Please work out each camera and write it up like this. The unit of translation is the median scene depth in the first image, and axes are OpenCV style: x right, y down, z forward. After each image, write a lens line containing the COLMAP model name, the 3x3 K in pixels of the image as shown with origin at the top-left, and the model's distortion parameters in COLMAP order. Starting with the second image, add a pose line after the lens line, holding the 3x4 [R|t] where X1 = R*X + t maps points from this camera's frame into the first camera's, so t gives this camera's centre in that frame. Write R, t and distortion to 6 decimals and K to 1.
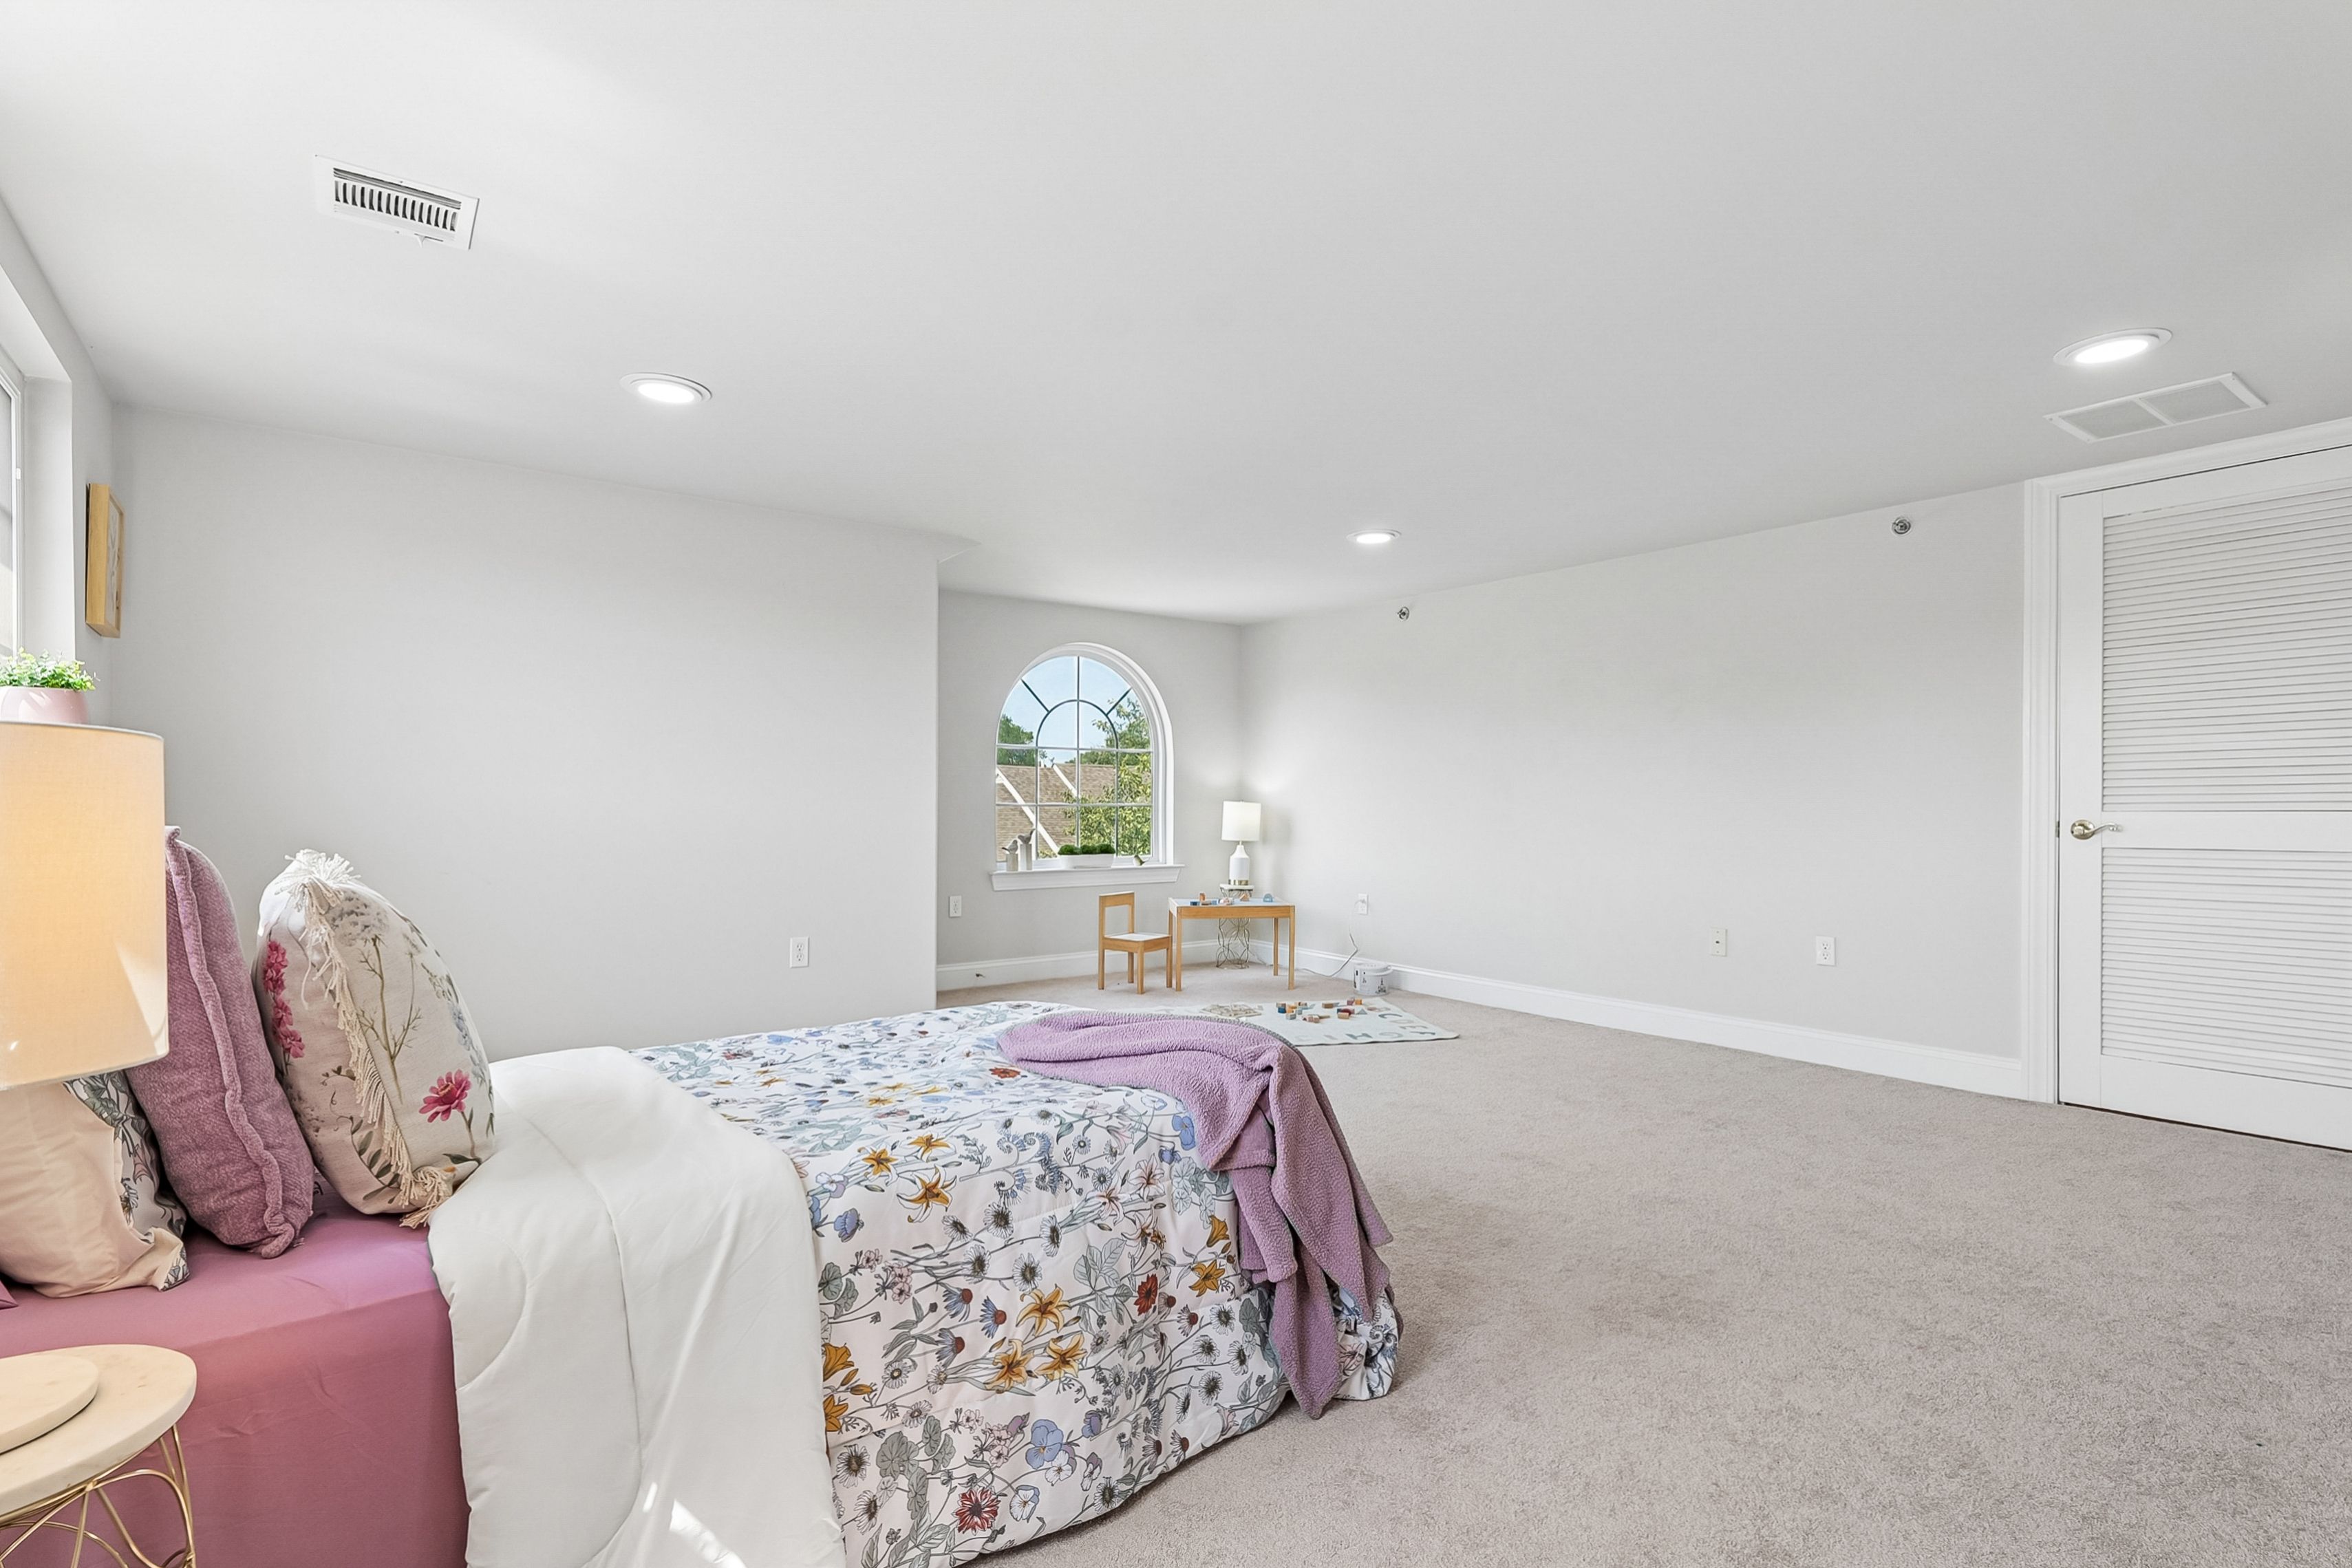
lens RADIAL K [[1123.7, 0, 1166.1], [0, 1123.7, 812.5], [0, 0, 1]] dist [0.004050, 0.000381]
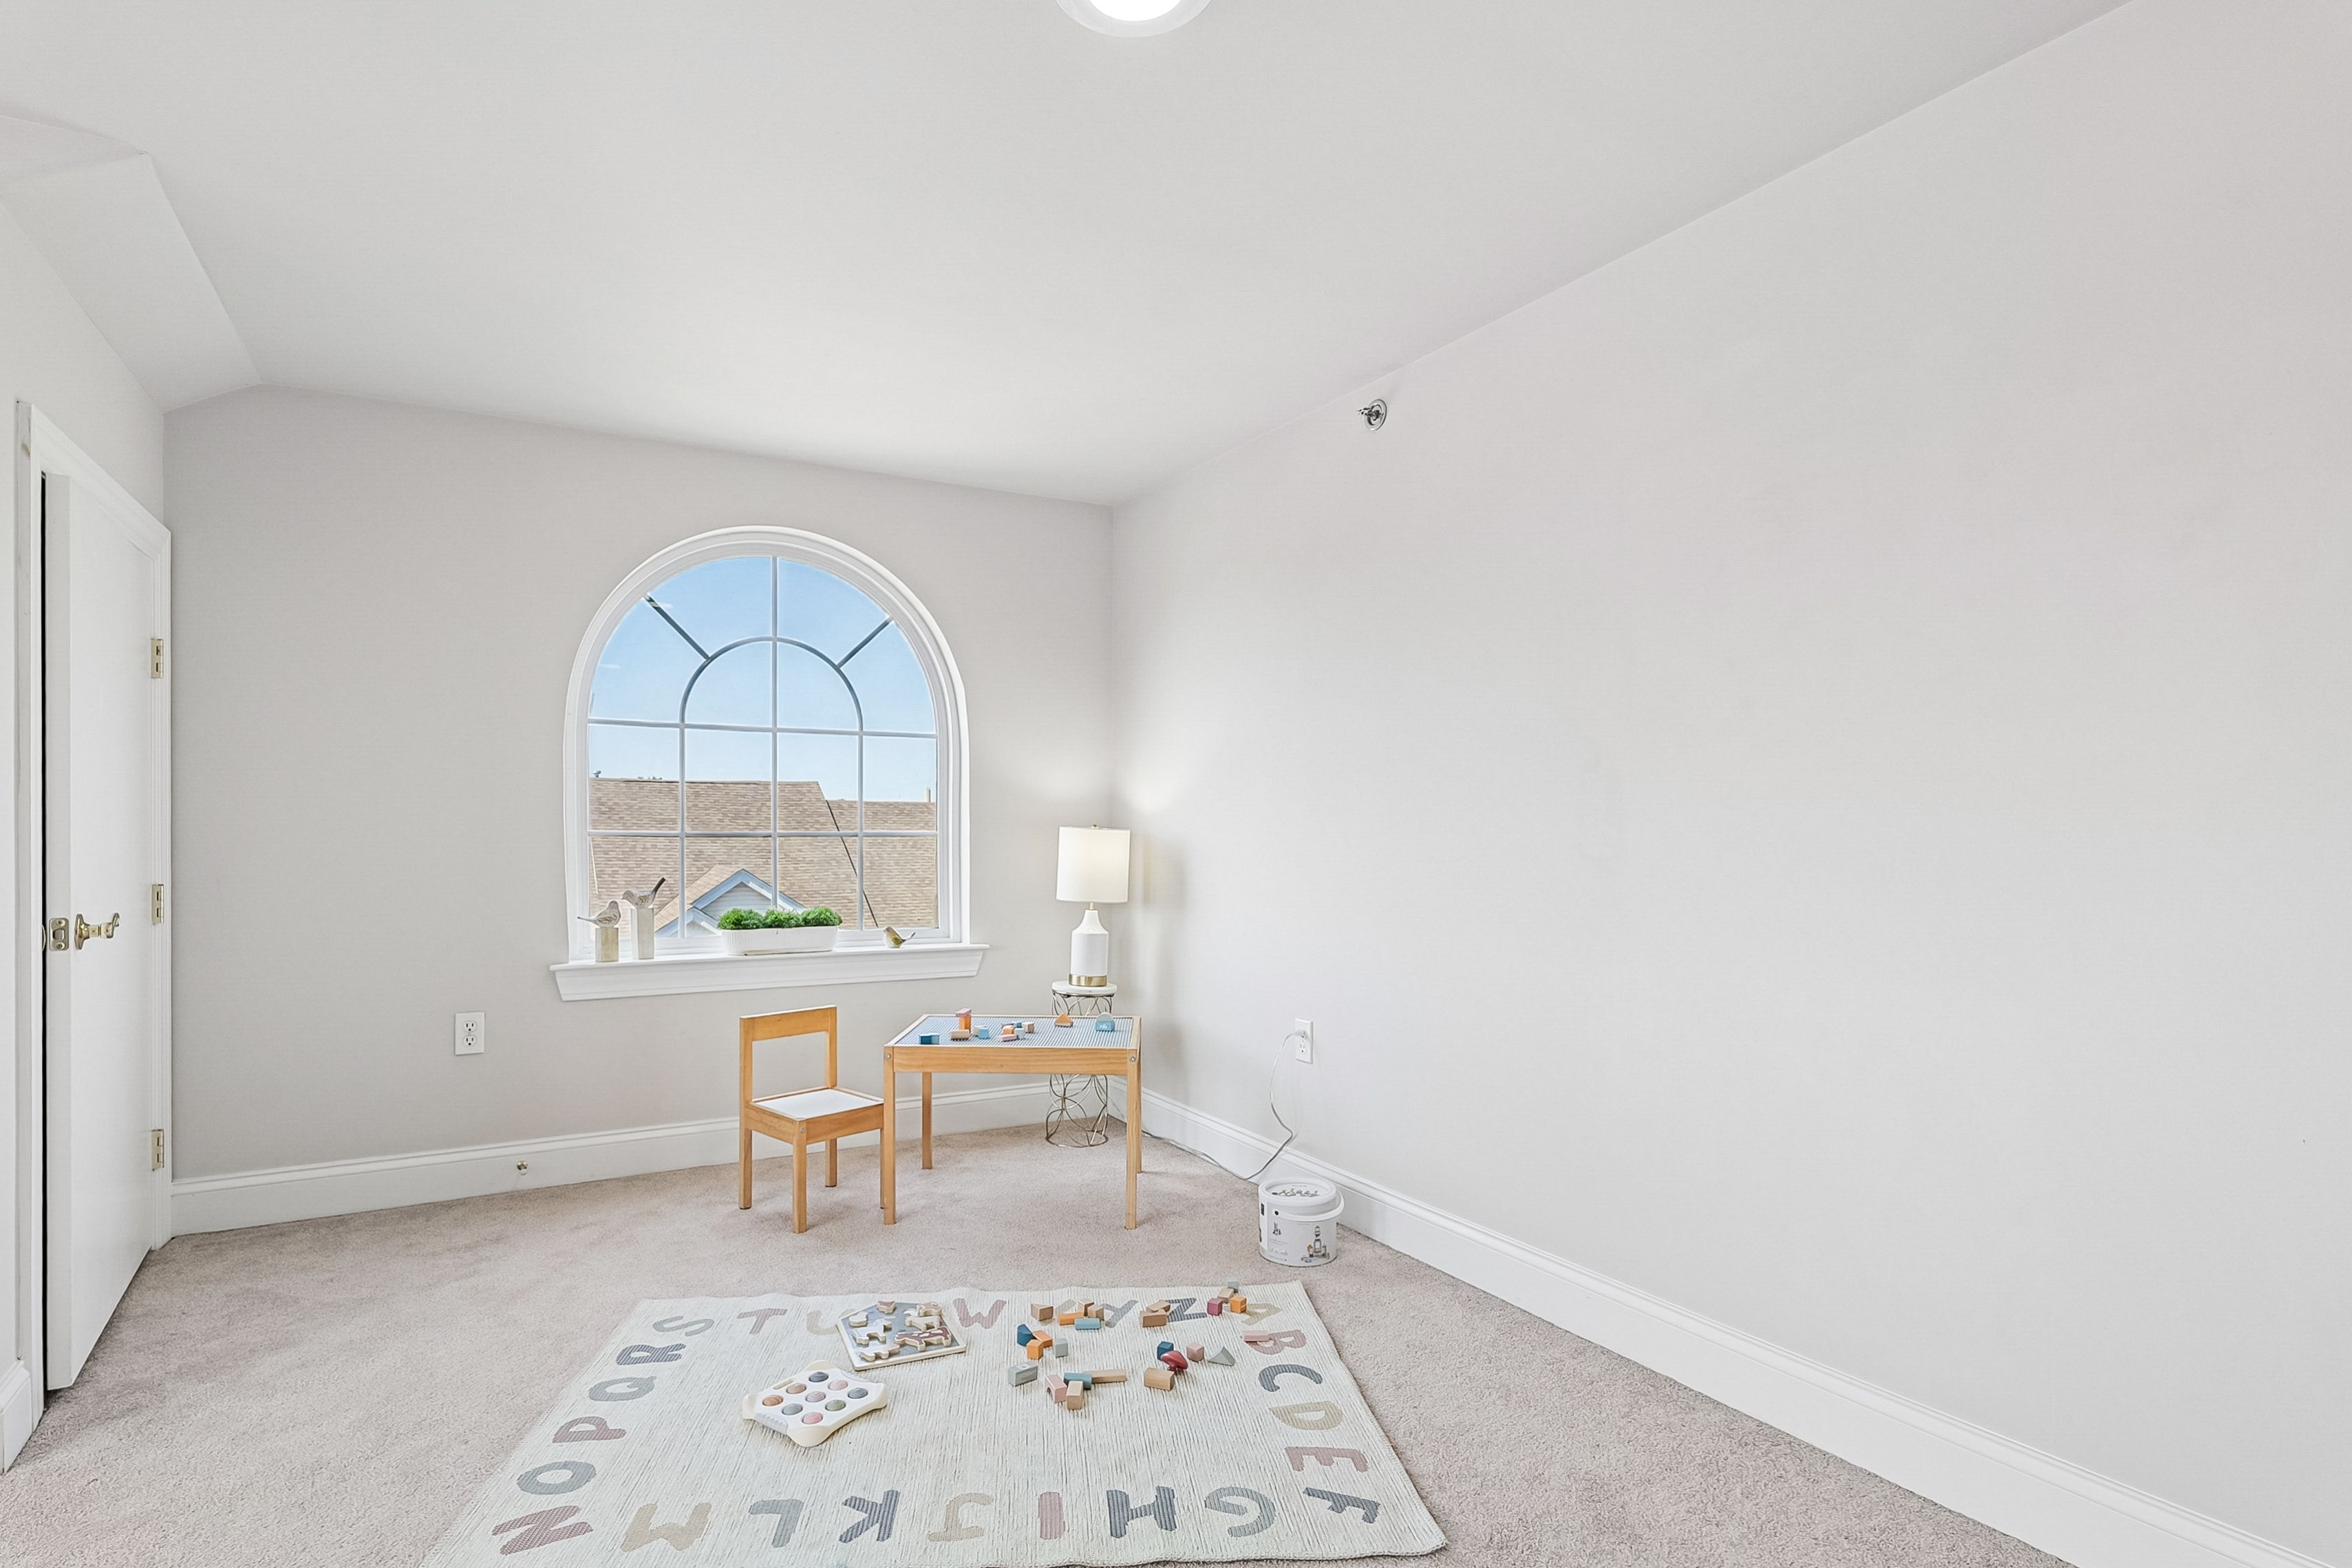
lens RADIAL K [[1123.7, 0, 1090.1], [0, 1123.7, 827.1], [0, 0, 1]] dist [0.004050, 0.000381]
pose [[0.986649, -0.001113, -0.162859, 0.155254], [-0.000943, 0.999921, -0.012547, -0.003300], [0.162860, 0.012533, 0.986570, 0.485061]]
